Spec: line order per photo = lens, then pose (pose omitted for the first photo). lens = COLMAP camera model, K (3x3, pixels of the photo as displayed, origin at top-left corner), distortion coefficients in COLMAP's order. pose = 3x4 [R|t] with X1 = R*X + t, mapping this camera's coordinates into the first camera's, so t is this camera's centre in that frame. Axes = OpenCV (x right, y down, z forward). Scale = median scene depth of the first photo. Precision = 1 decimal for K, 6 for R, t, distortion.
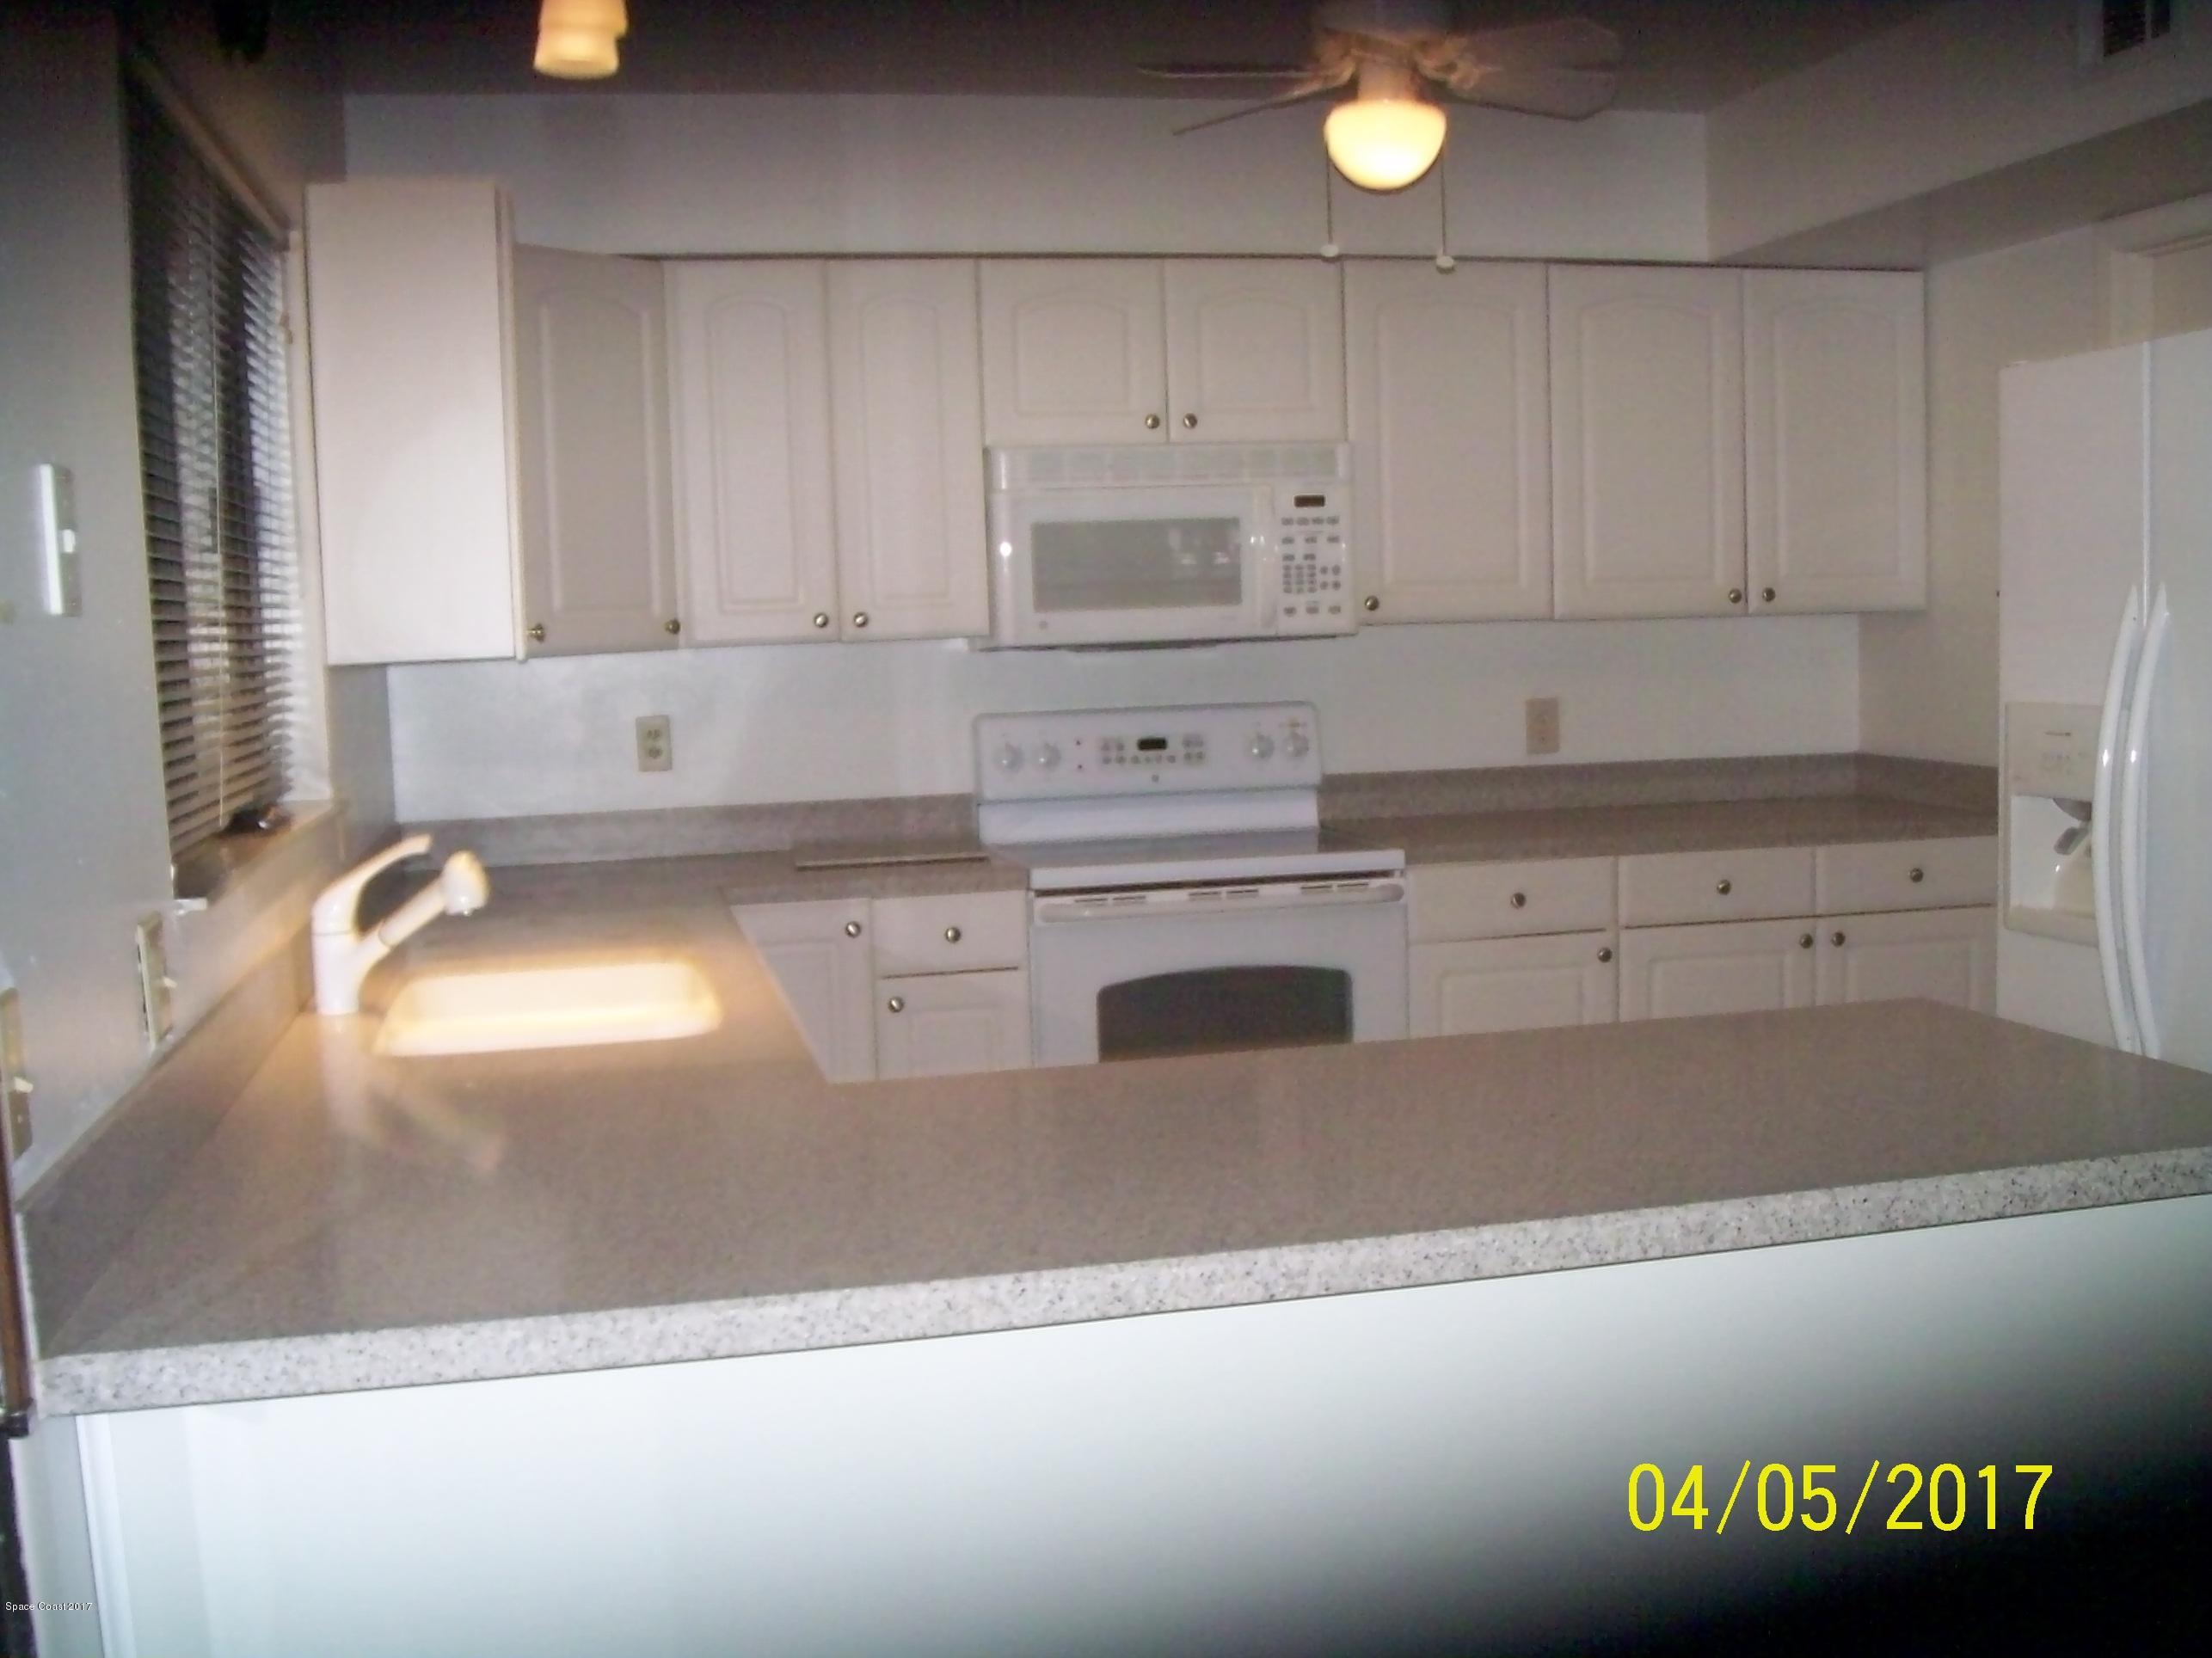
lens RADIAL K [[2299.6, 0, 1106.0], [0, 2299.6, 829.0], [0, 0, 1]] dist [-0.199708, 0.269777]
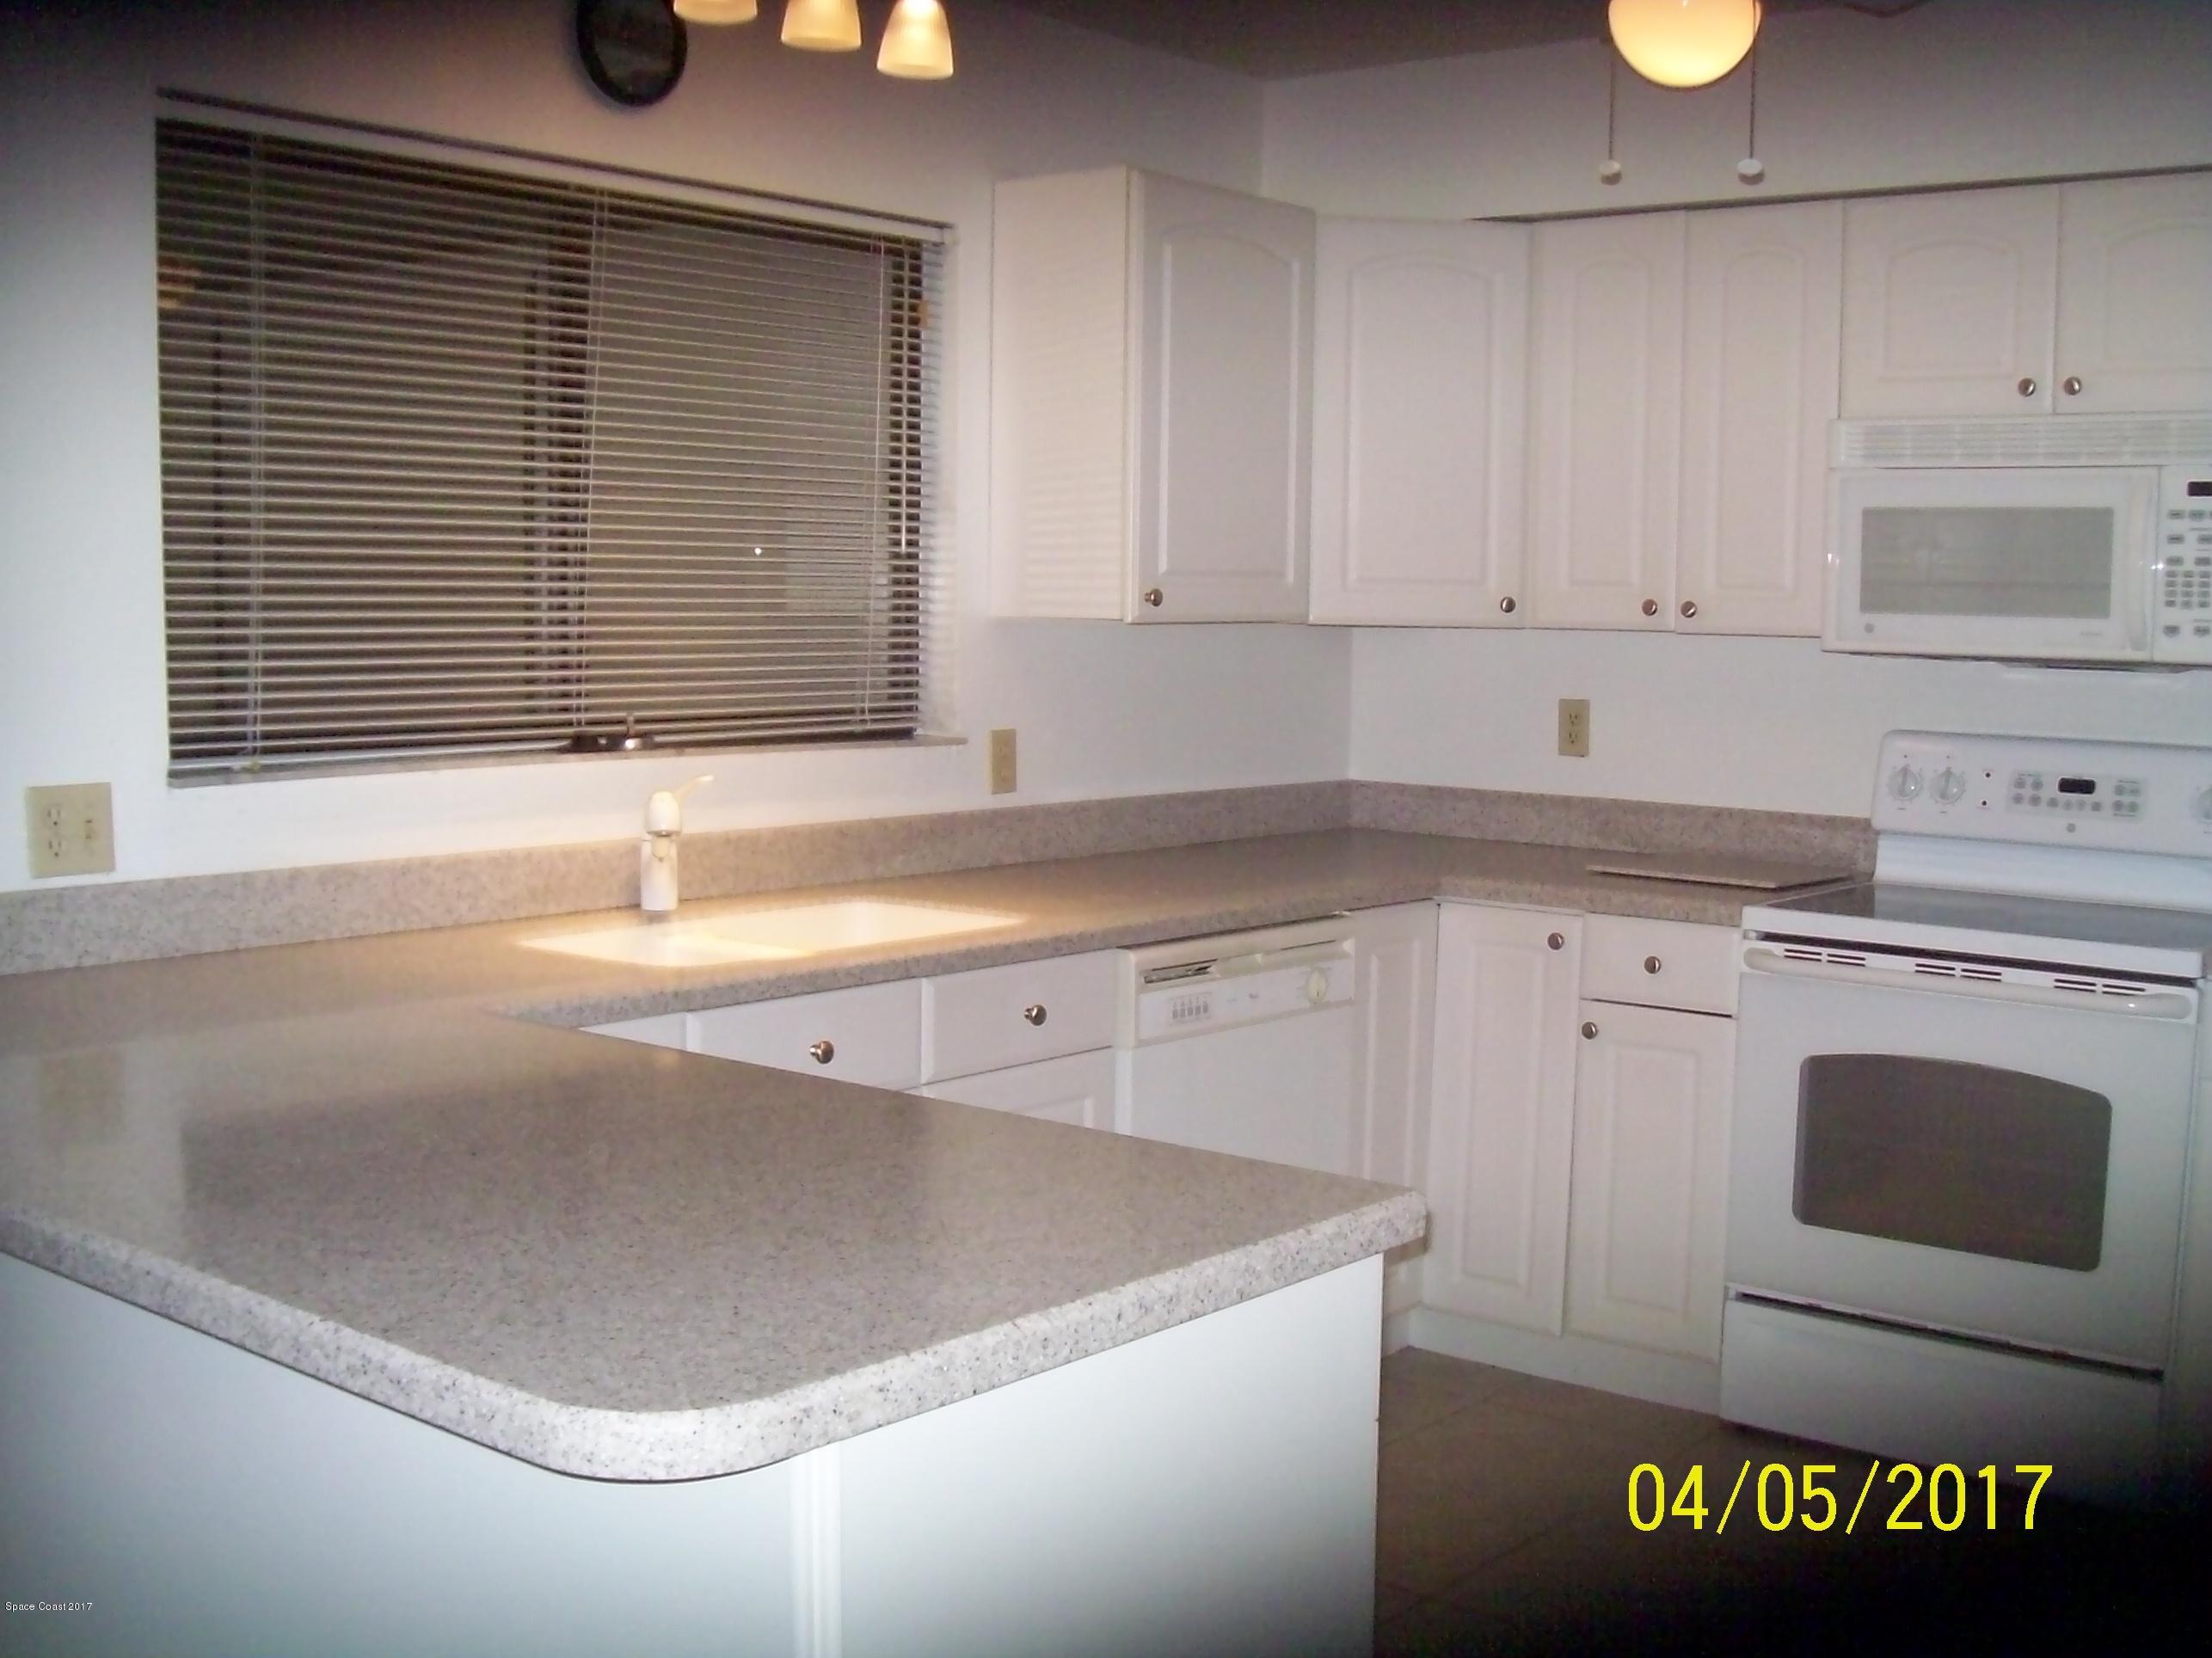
lens RADIAL K [[2299.6, 0, 1106.0], [0, 2299.6, 829.0], [0, 0, 1]] dist [-0.199708, 0.269777]
pose [[0.648413, 0.122765, -0.751326, 0.420297], [-0.111871, 0.991564, 0.065472, -0.037628], [0.753025, 0.041599, 0.656676, 0.239078]]
